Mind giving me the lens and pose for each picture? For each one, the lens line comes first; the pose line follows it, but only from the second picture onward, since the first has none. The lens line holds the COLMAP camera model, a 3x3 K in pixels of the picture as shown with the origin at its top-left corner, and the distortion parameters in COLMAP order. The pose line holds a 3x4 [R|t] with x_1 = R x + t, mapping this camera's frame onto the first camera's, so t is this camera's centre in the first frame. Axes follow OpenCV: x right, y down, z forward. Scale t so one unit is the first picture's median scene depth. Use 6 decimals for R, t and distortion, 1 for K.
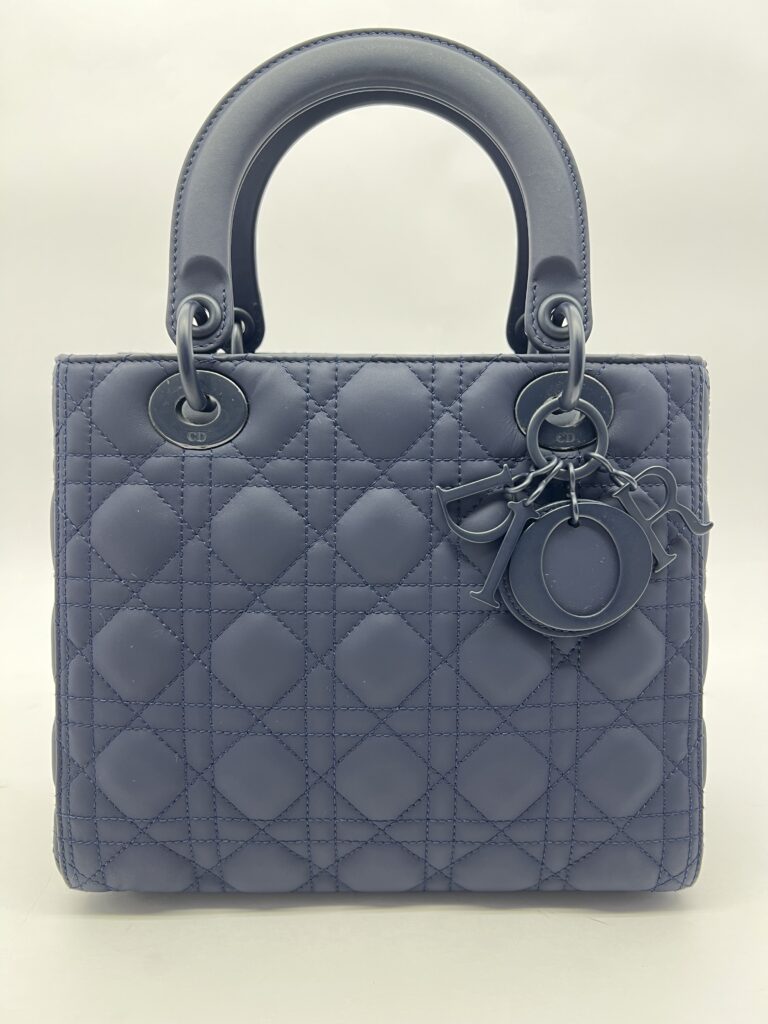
lens RADIAL K [[932.1, 0, 384.0], [0, 932.1, 512.0], [0, 0, 1]] dist [-0.065357, -0.010527]
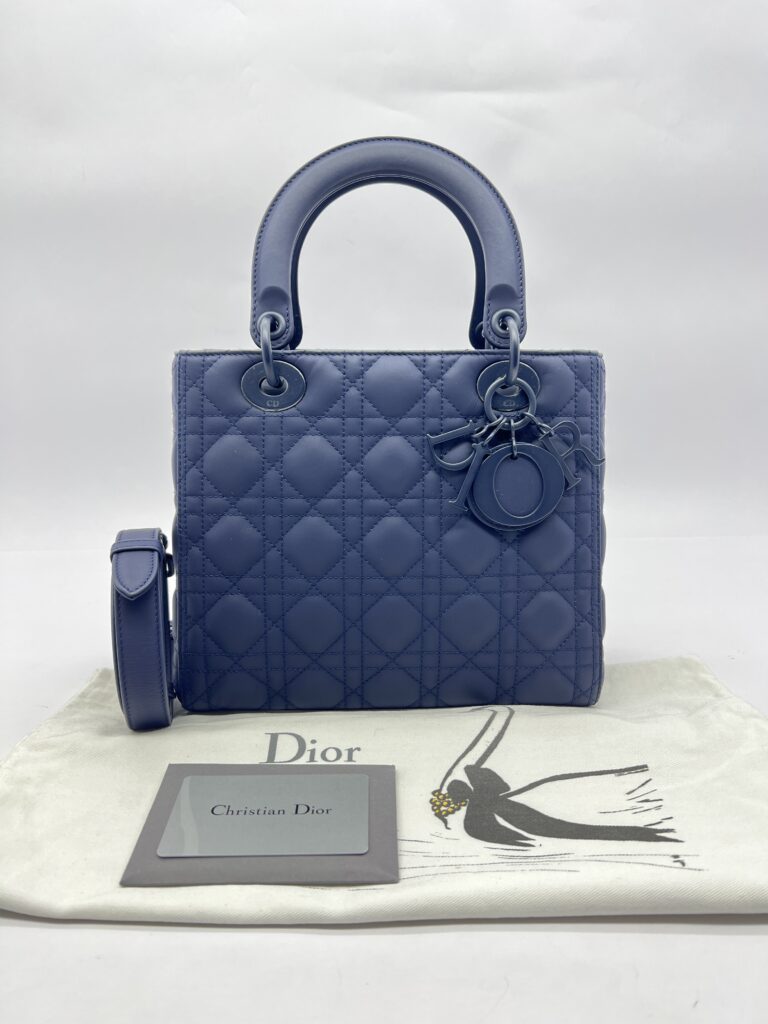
lens RADIAL K [[932.1, 0, 384.0], [0, 932.1, 512.0], [0, 0, 1]] dist [-0.065357, -0.010527]
pose [[0.999158, -0.009494, 0.039912, -0.079153], [0.009199, 0.999929, 0.007557, 0.089912], [-0.039981, -0.007184, 0.999175, -0.558808]]
